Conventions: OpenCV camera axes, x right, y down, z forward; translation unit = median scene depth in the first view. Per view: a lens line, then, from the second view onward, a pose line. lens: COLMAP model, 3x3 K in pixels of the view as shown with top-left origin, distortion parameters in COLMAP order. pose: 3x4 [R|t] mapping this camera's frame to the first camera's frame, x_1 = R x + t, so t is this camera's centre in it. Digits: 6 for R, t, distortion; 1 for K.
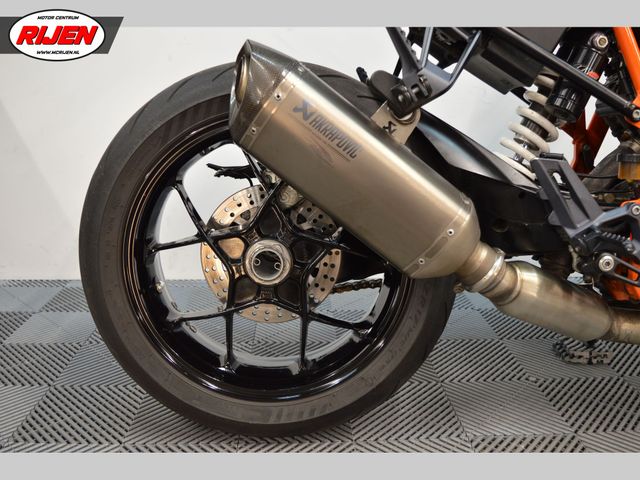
lens RADIAL K [[588.9, 0, 320.0], [0, 588.9, 240.0], [0, 0, 1]] dist [-0.088274, 0.001009]
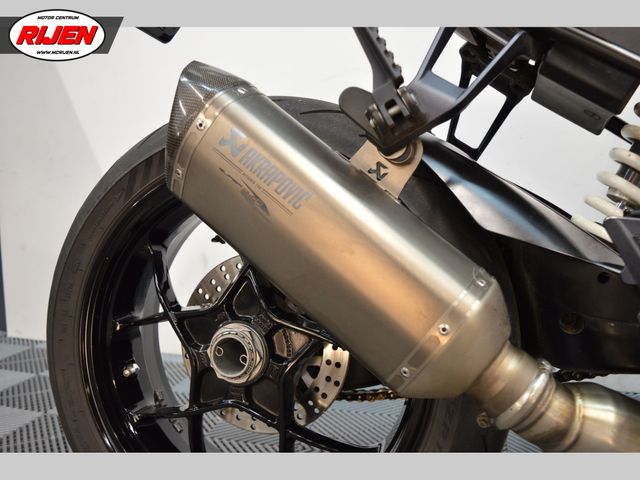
lens RADIAL K [[588.9, 0, 320.0], [0, 588.9, 240.0], [0, 0, 1]] dist [-0.088274, 0.001009]
pose [[0.952851, 0.023390, -0.302537, 0.256739], [-0.067188, 0.988540, -0.135186, -0.011940], [0.295907, 0.149139, 0.943502, 0.325146]]
